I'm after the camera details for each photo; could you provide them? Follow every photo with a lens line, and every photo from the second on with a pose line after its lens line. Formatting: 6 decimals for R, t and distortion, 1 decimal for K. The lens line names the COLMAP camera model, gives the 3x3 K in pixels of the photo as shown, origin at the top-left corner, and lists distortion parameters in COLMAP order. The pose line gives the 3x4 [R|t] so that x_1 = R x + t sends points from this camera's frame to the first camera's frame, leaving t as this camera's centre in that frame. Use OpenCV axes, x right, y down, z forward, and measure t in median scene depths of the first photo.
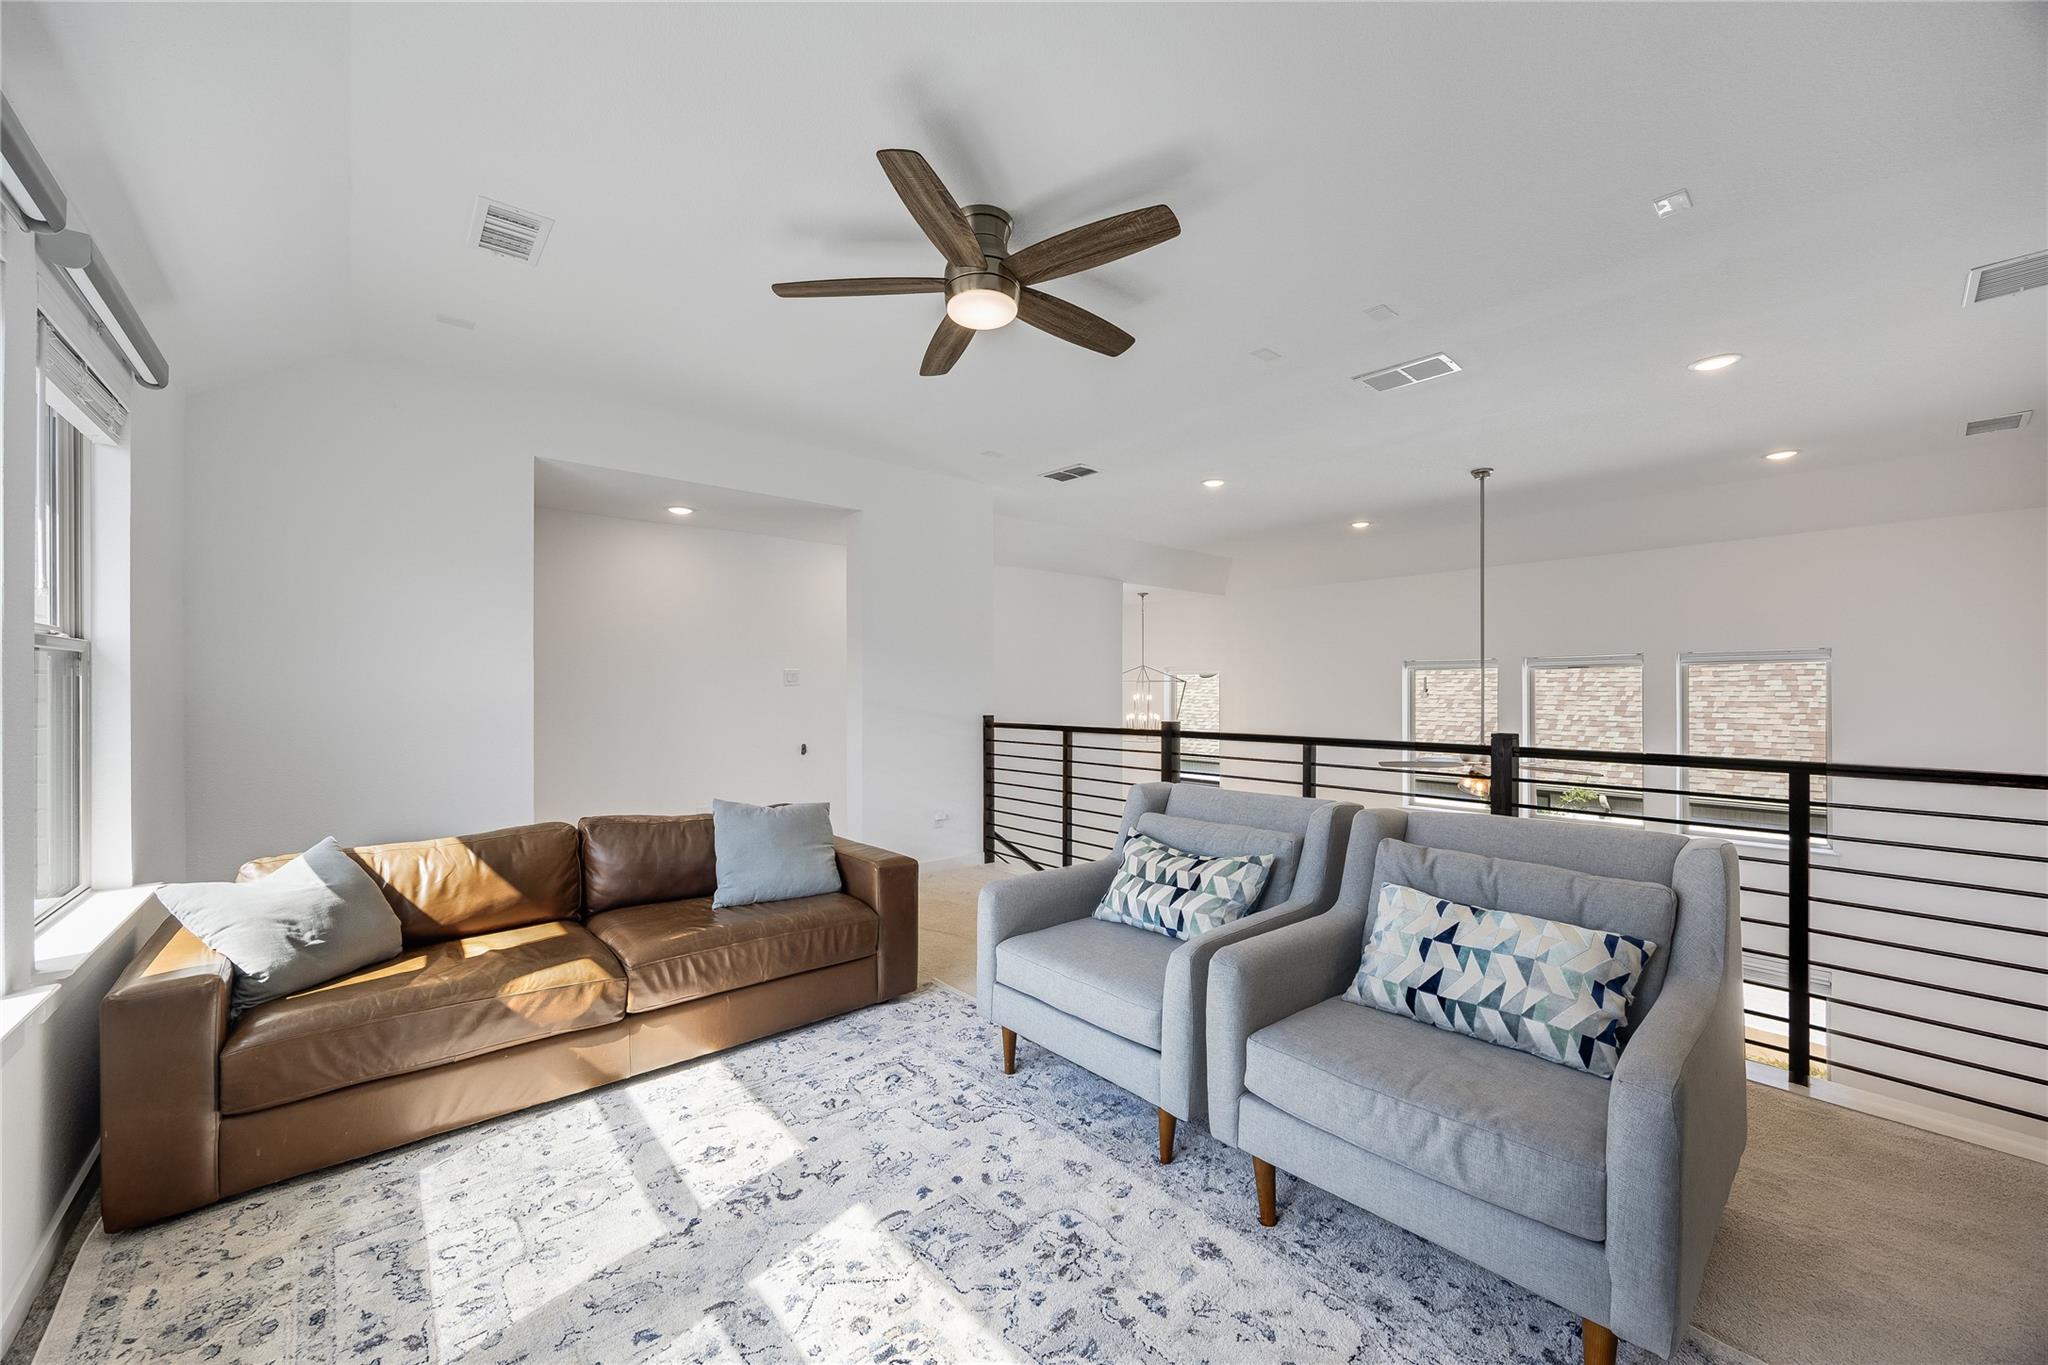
lens RADIAL K [[775.5, 0, 1022.7], [0, 775.5, 684.3], [0, 0, 1]] dist [-0.000884, -0.000005]
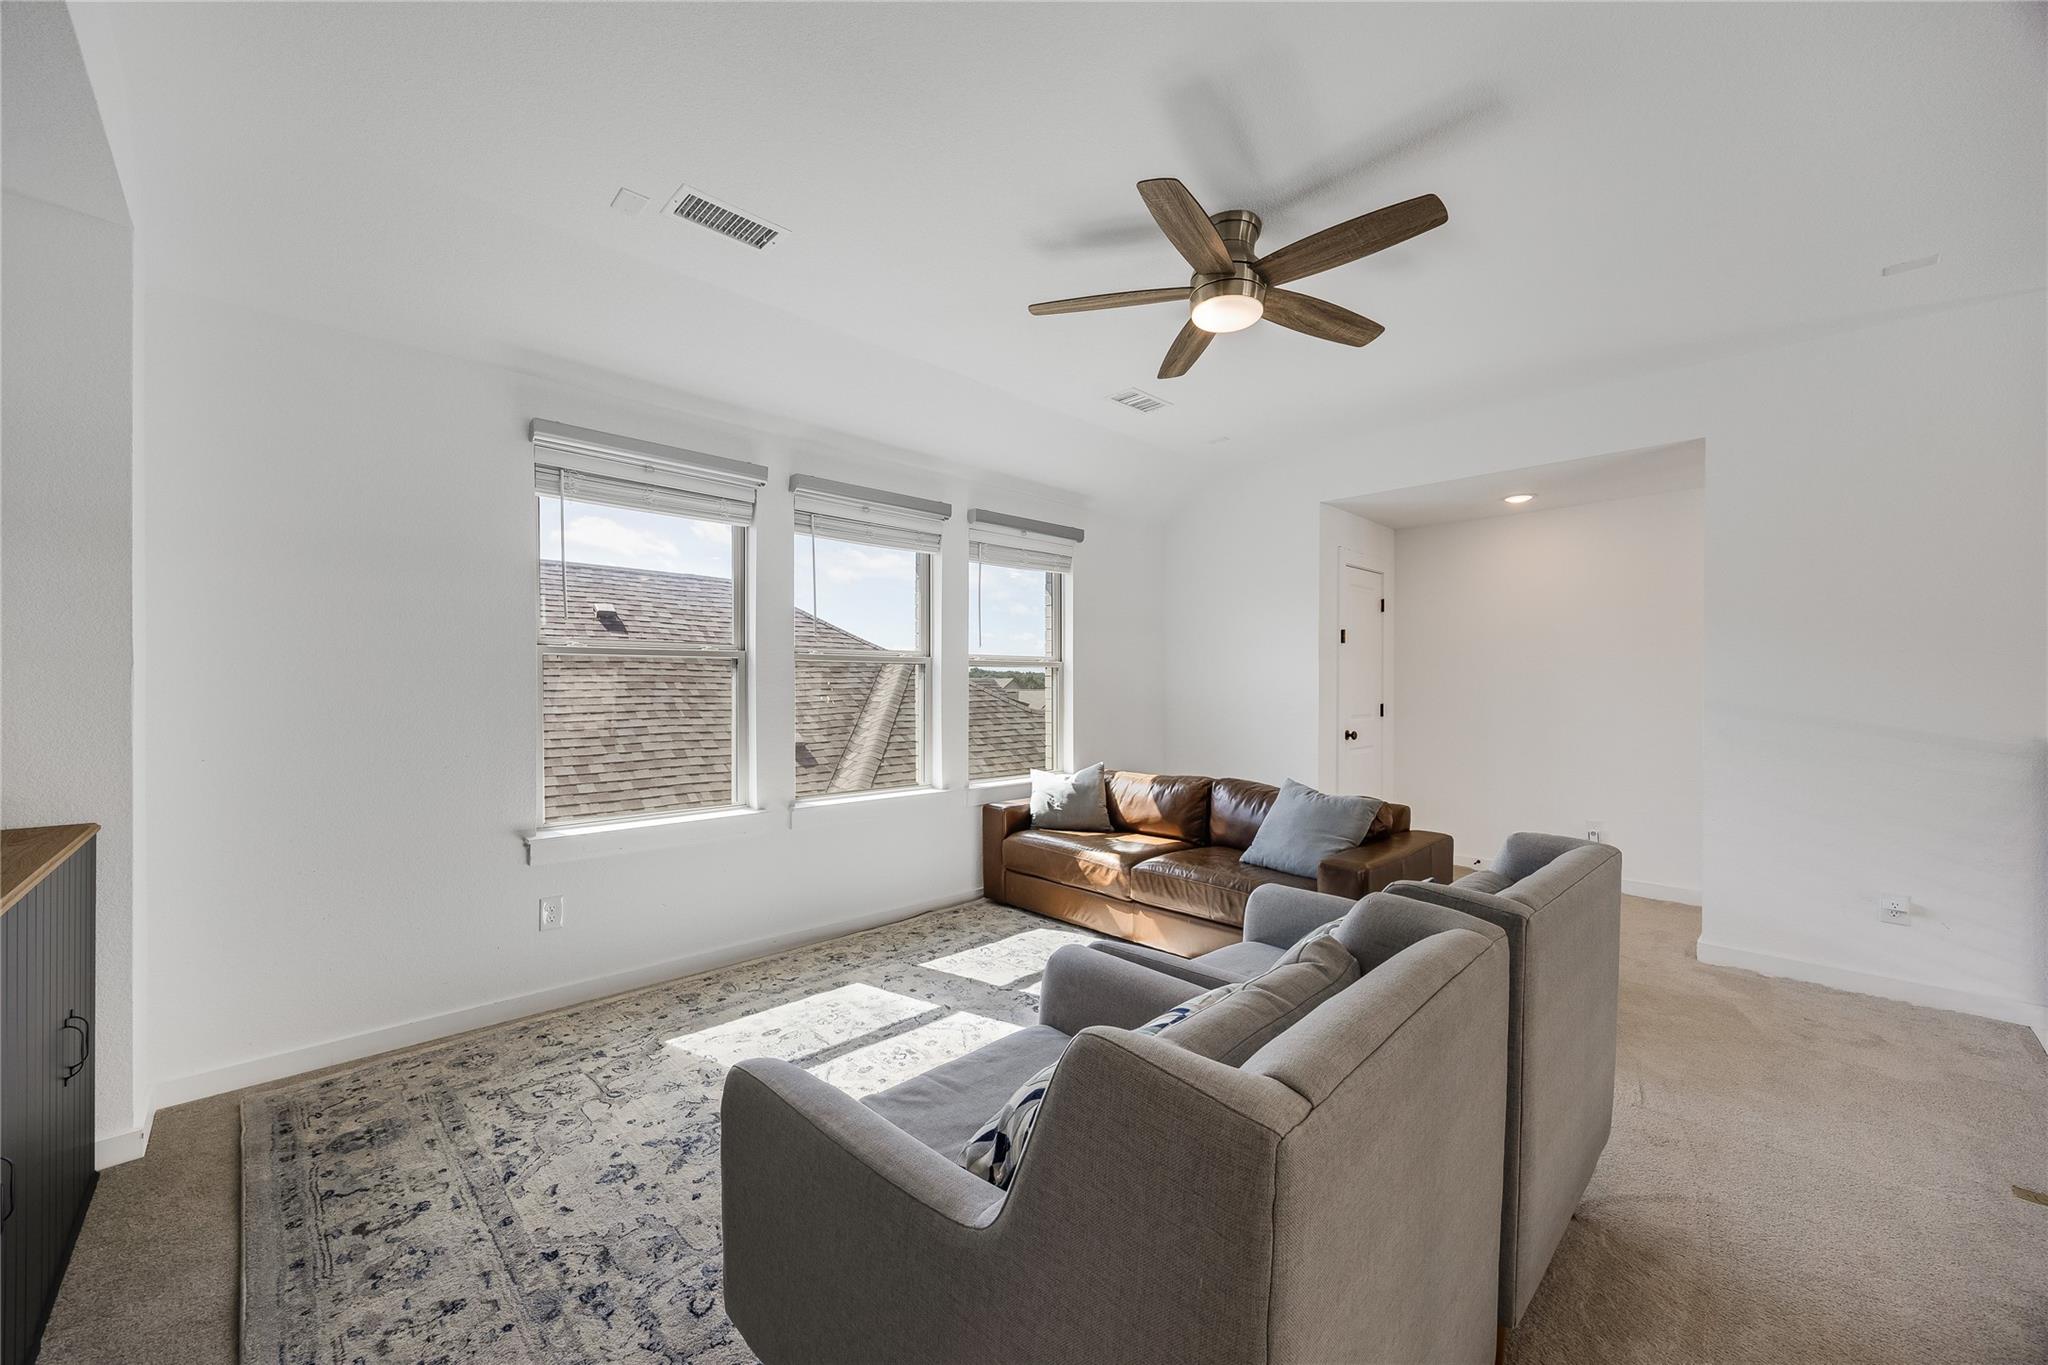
lens RADIAL K [[774.7, 0, 1024.0], [0, 774.7, 682.5], [0, 0, 1]] dist [-0.009878, 0.000360]
pose [[0.063801, -0.003117, -0.997958, 1.180885], [-0.000002, 0.999995, -0.003123, 0.009799], [0.997963, 0.000202, 0.063801, 0.833440]]
